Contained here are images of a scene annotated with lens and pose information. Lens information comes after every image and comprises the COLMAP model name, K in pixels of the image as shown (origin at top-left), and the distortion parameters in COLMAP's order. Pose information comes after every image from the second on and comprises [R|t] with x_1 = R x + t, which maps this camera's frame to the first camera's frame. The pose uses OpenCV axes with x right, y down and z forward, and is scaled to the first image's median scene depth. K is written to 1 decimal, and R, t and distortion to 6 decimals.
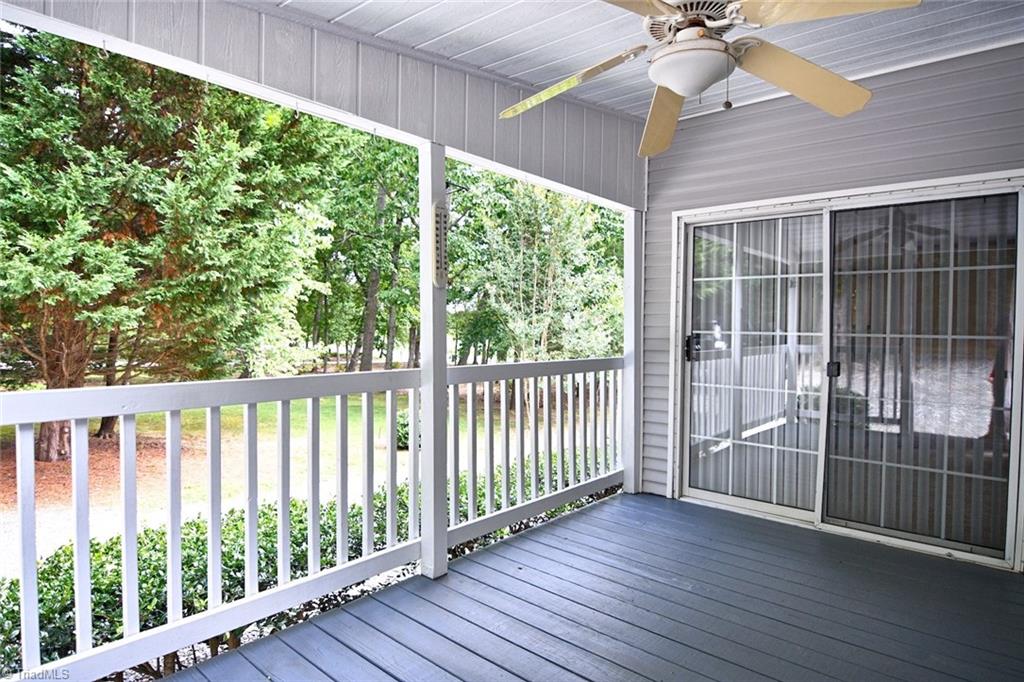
lens RADIAL K [[579.0, 0, 504.0], [0, 579.0, 336.7], [0, 0, 1]] dist [0.000664, -0.015421]
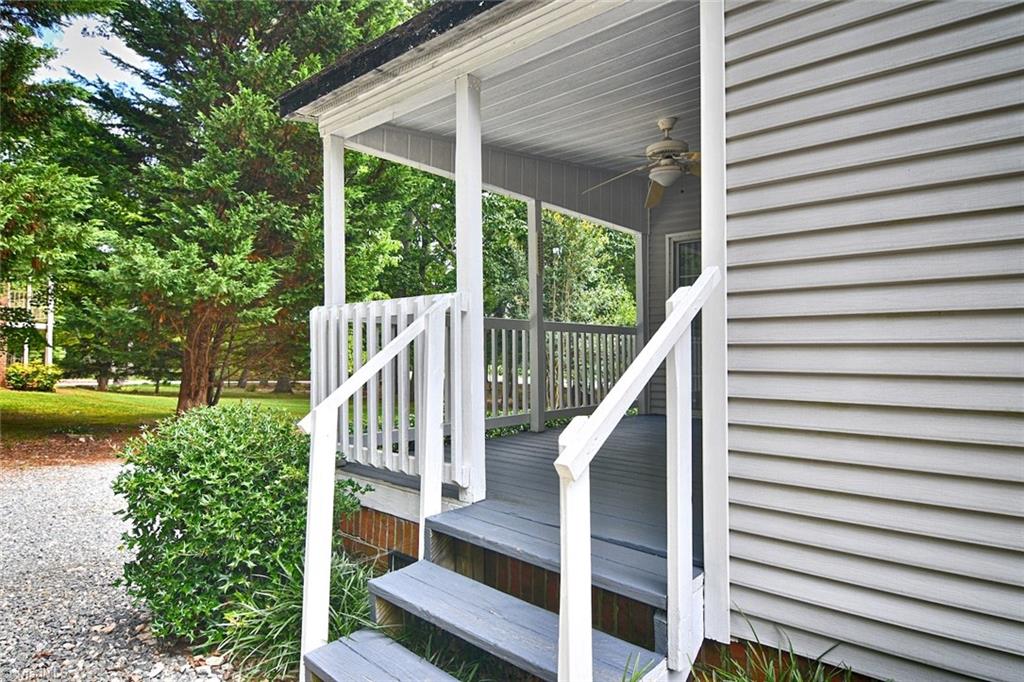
lens RADIAL K [[579.0, 0, 504.0], [0, 579.0, 336.7], [0, 0, 1]] dist [0.000664, -0.015421]
pose [[0.999923, -0.009431, -0.008068, -0.075453], [0.009107, 0.999184, -0.039351, 0.064979], [0.008432, 0.039274, 0.999193, -0.307824]]
